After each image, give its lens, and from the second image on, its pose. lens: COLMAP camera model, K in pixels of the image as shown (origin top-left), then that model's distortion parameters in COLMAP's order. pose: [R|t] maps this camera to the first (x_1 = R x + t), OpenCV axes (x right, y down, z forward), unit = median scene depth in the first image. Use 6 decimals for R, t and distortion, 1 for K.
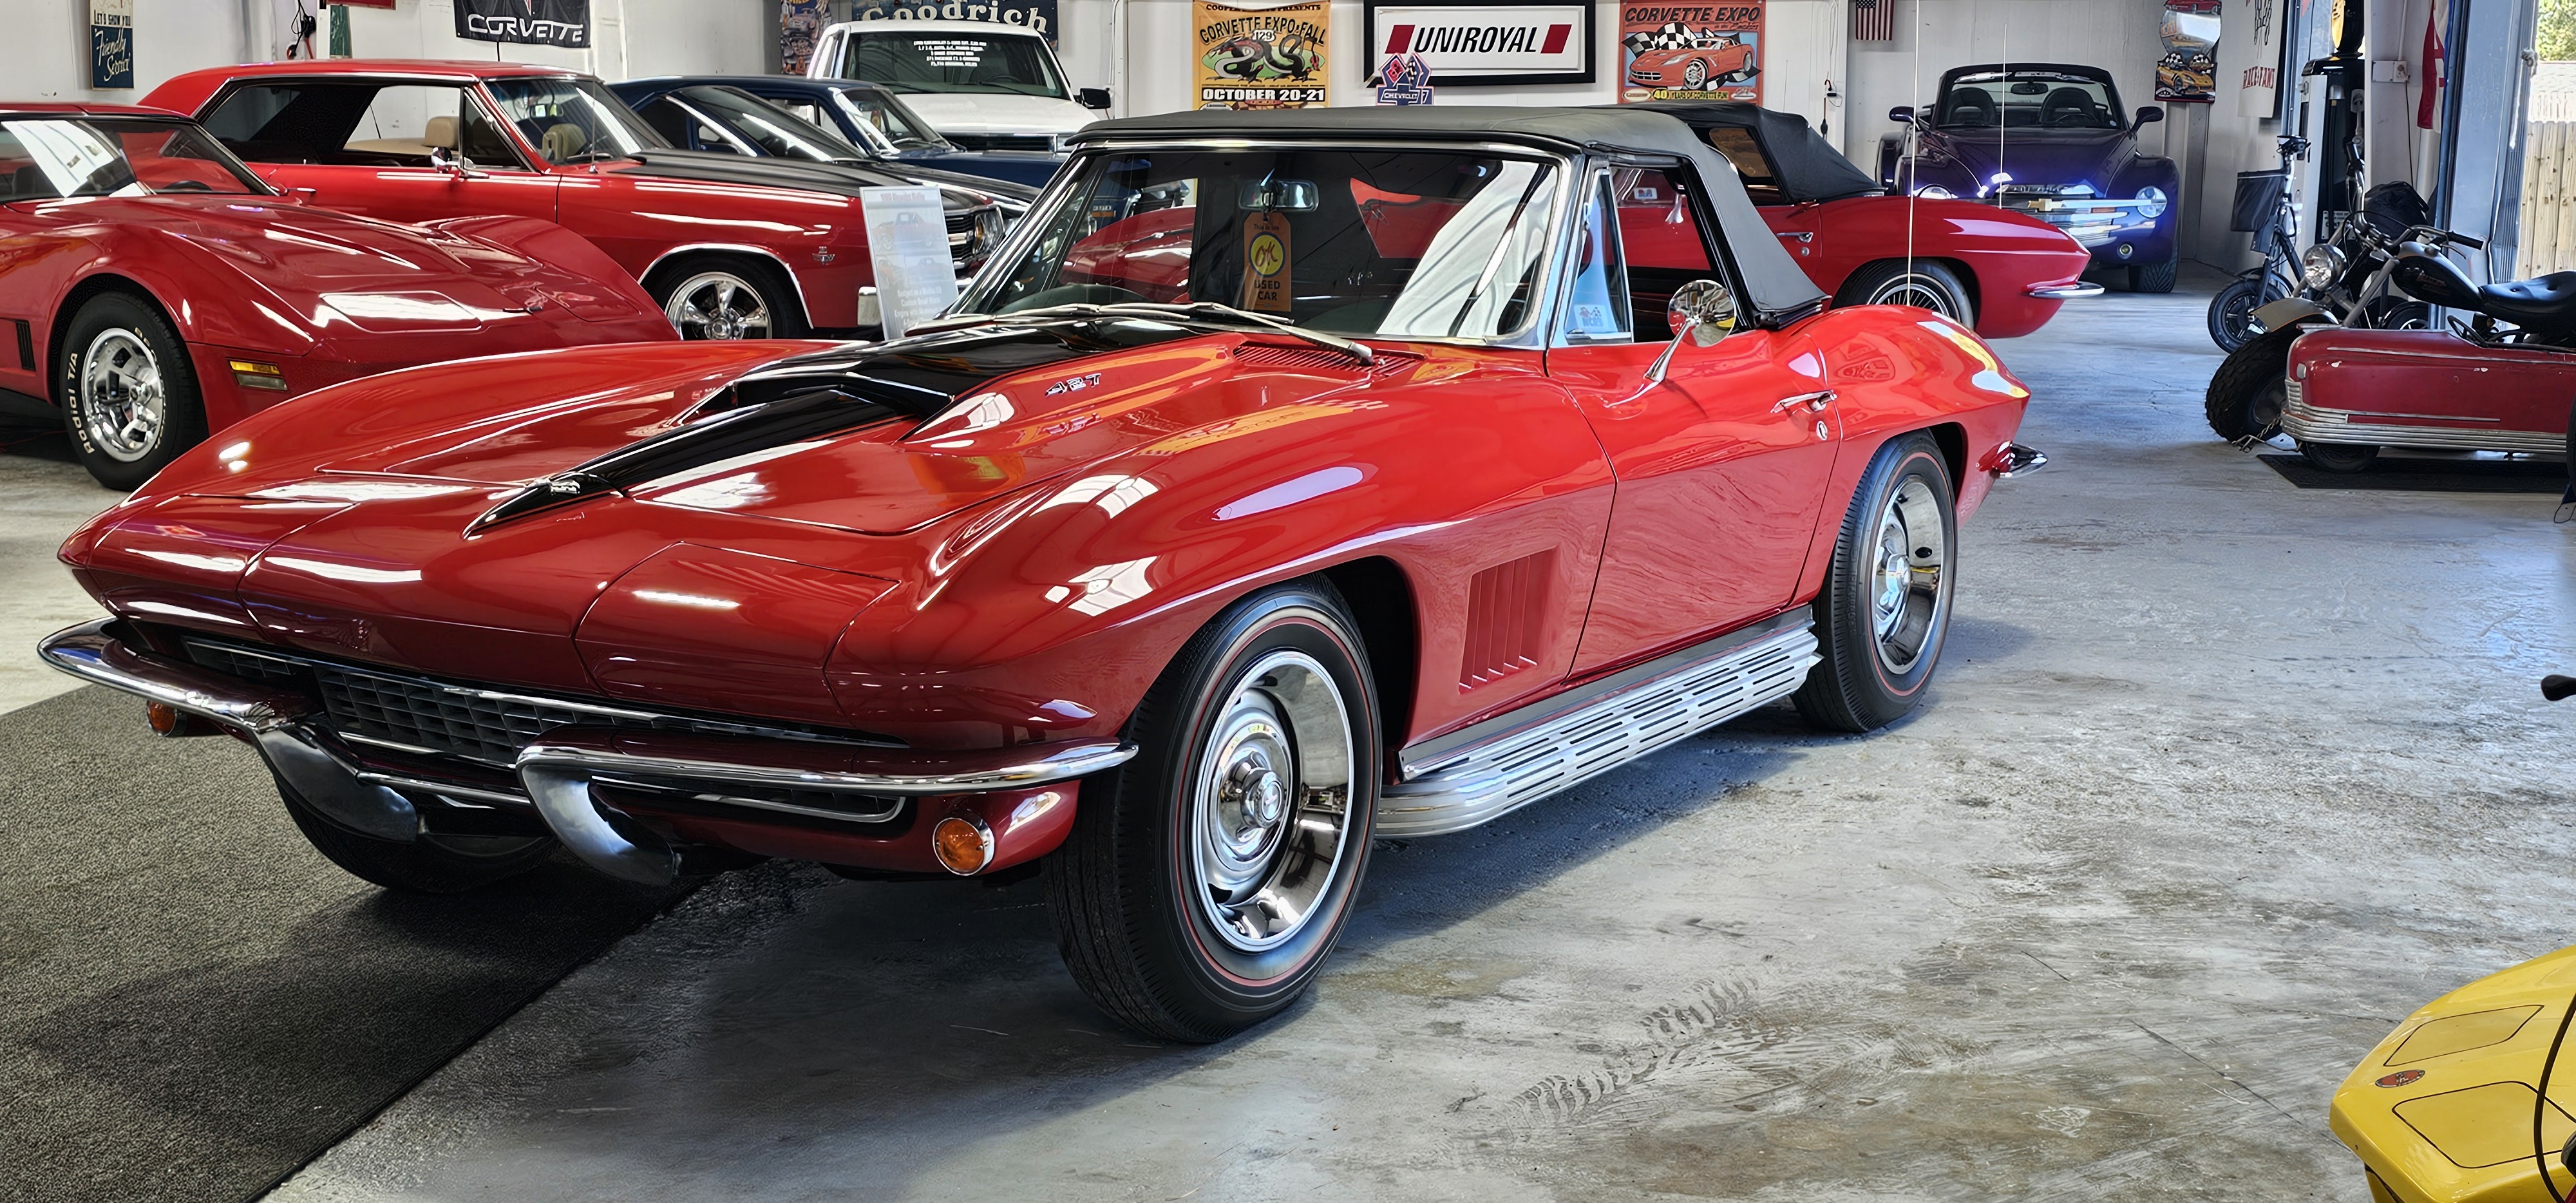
lens RADIAL K [[3004.5, 0, 1343.0], [0, 3004.5, 601.7], [0, 0, 1]] dist [0.062696, 0.000000]
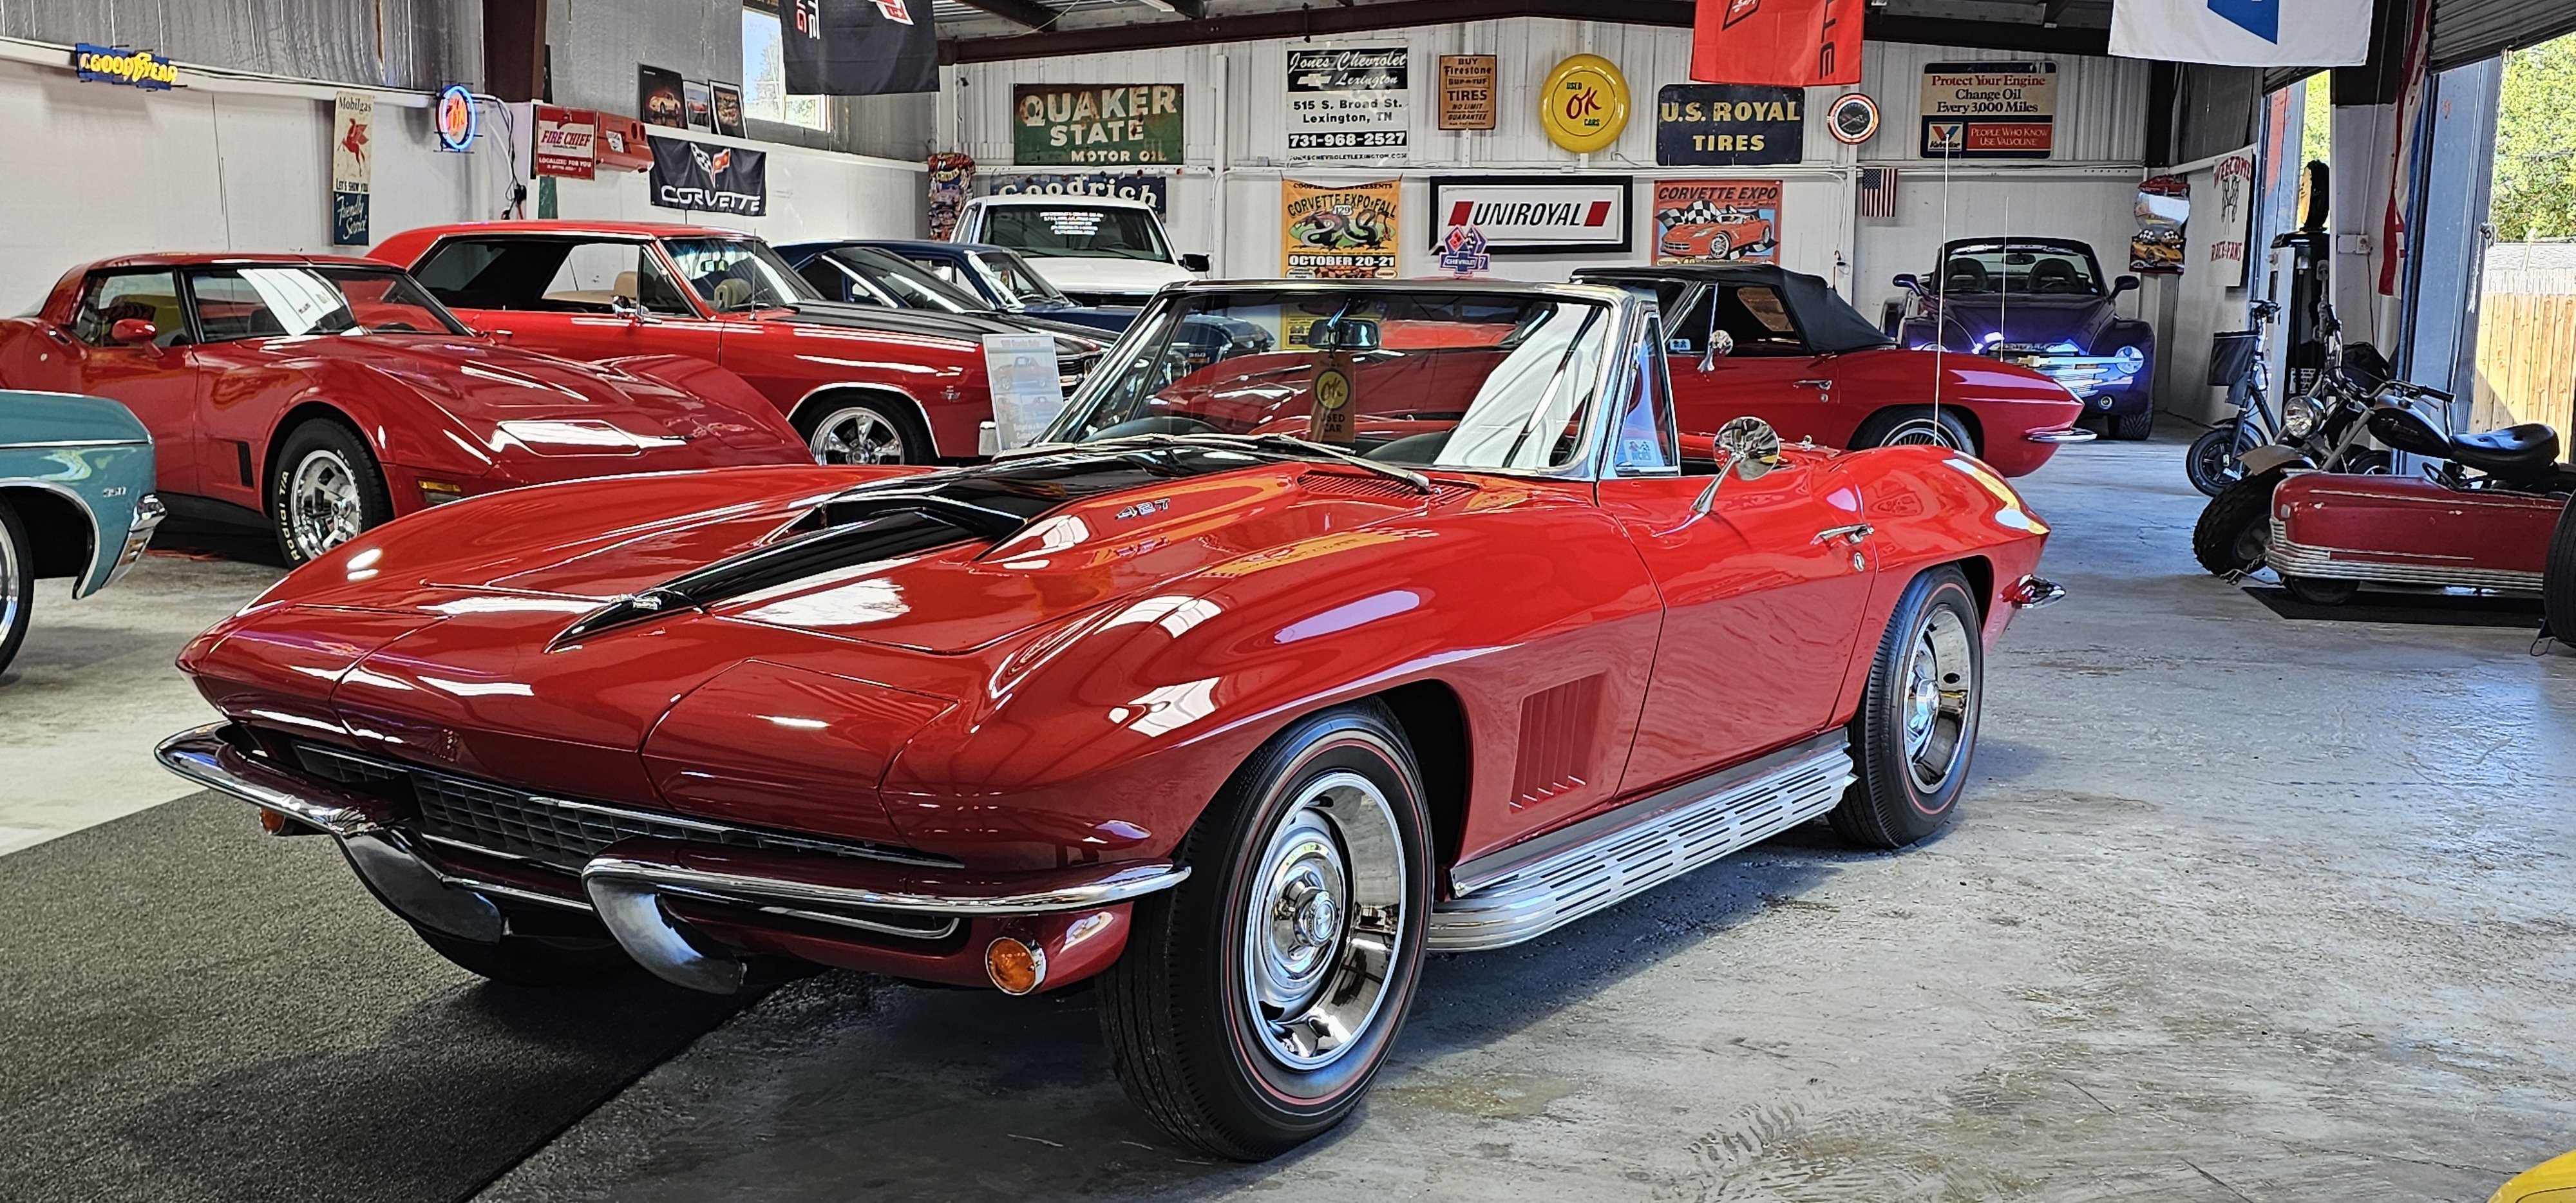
lens RADIAL K [[2573.4, 0, 1278.5], [0, 2573.4, 596.7], [0, 0, 1]] dist [0.052824, 0.000000]
pose [[0.998652, 0.014163, -0.049934, 0.001870], [-0.016090, 0.999133, -0.038397, -0.007057], [0.049347, 0.039149, 0.998014, 0.091479]]
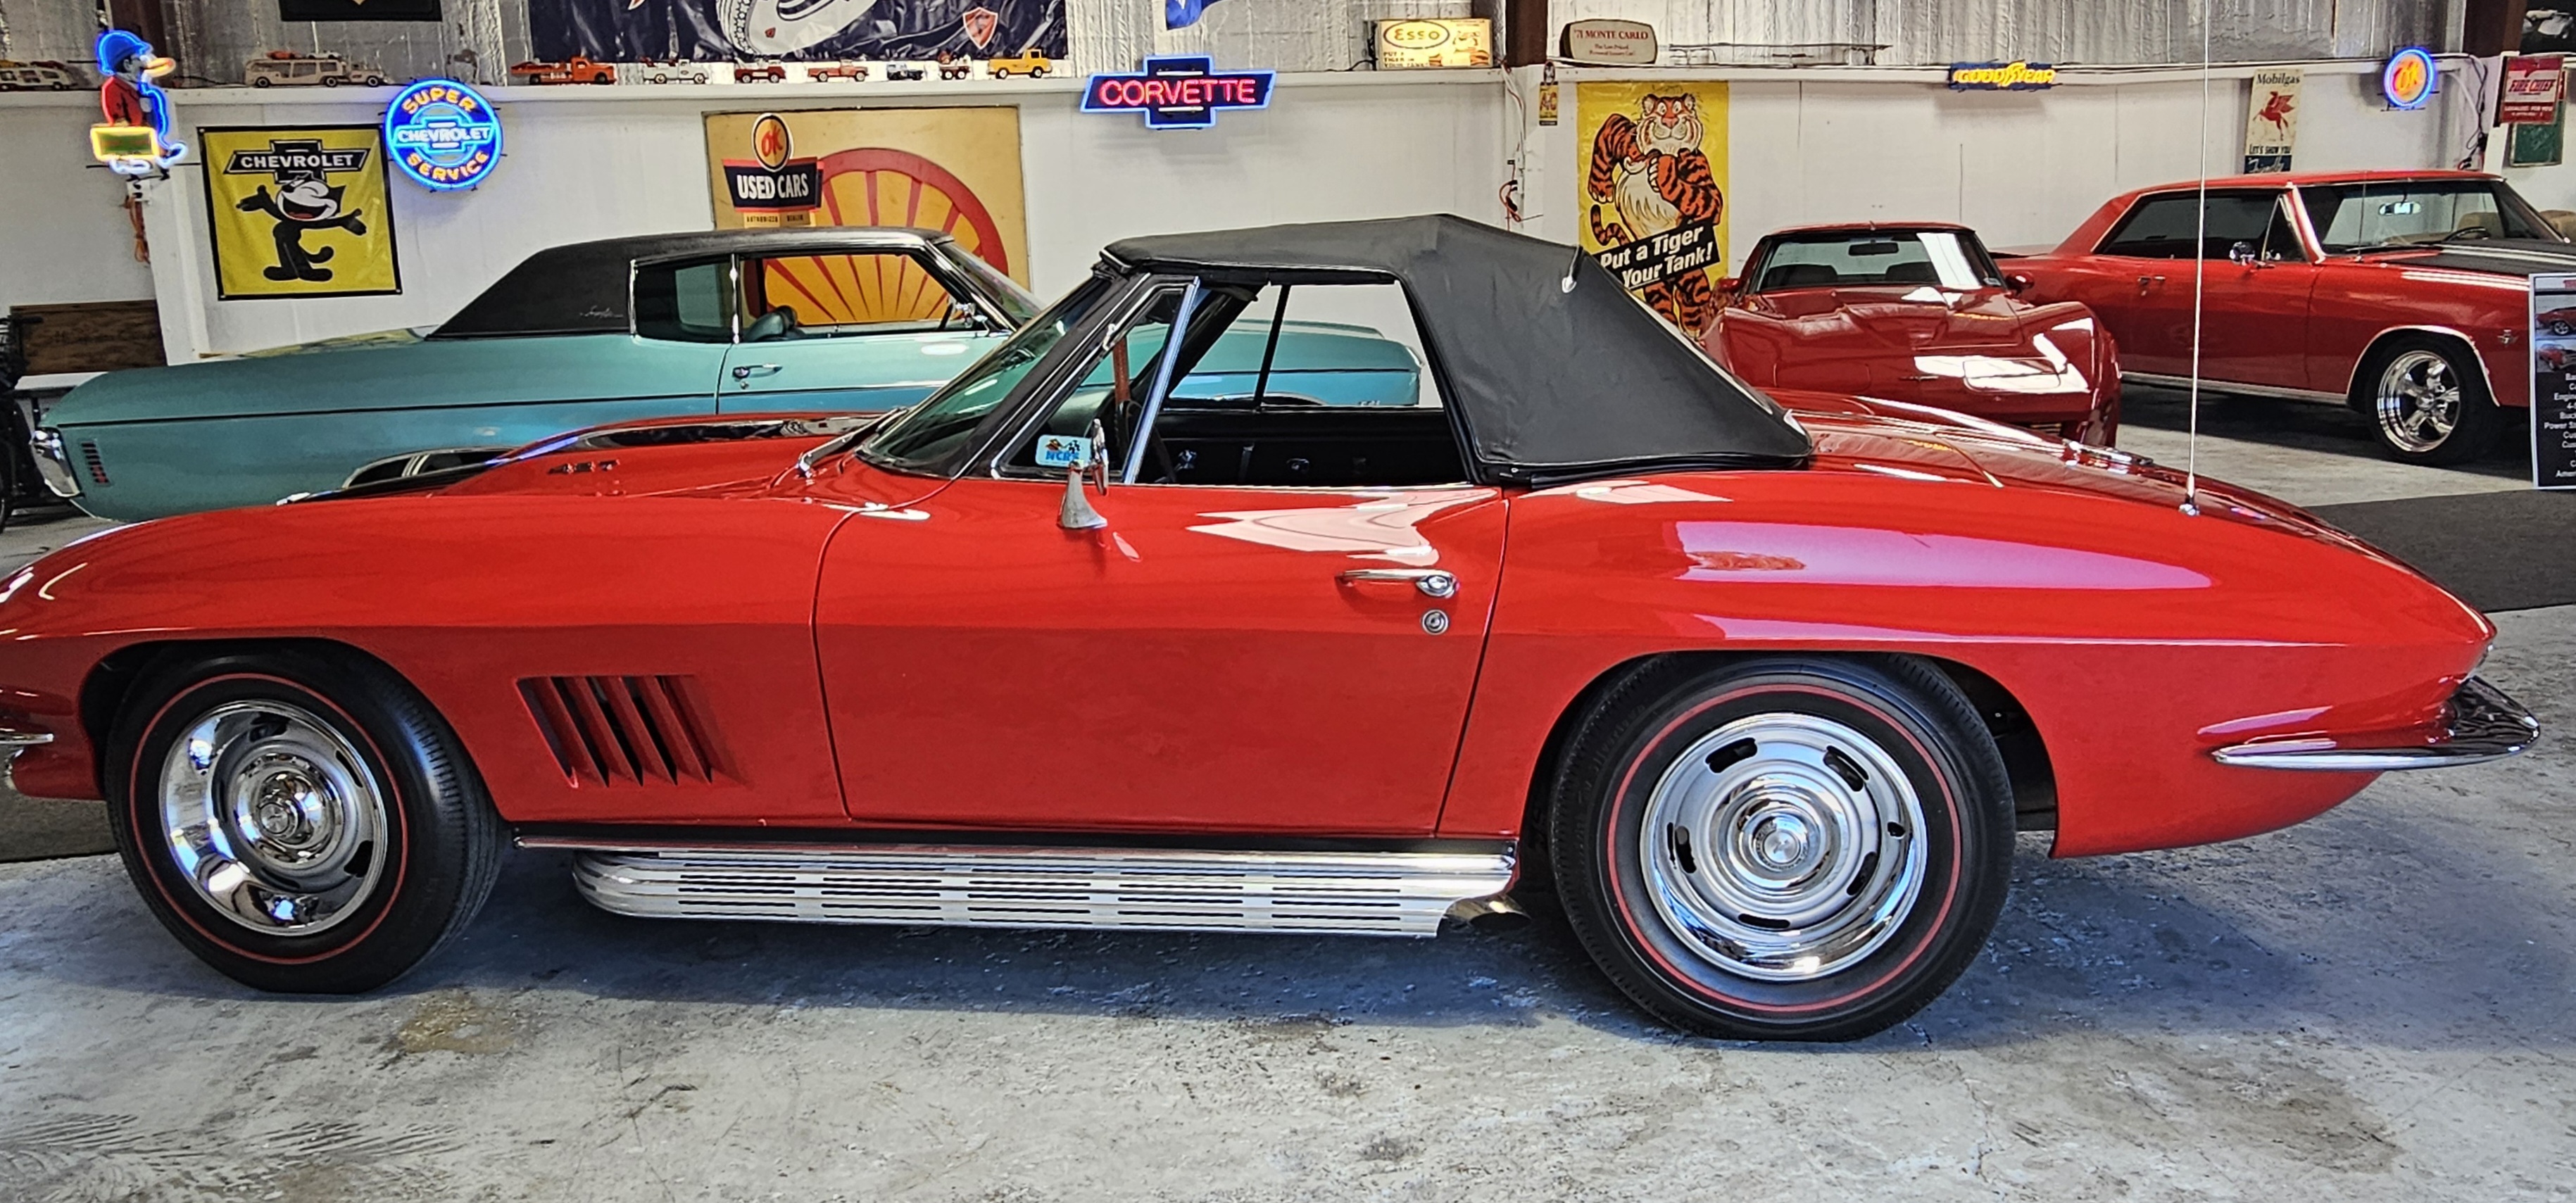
lens RADIAL K [[1826.0, 0, 1283.5], [0, 1826.0, 571.3], [0, 0, 1]] dist [0.032569, -0.038087]
pose [[0.378065, 0.145449, -0.914282, 0.589569], [-0.115908, 0.987247, 0.109127, -0.120304], [0.918494, 0.064716, 0.390102, 0.787278]]
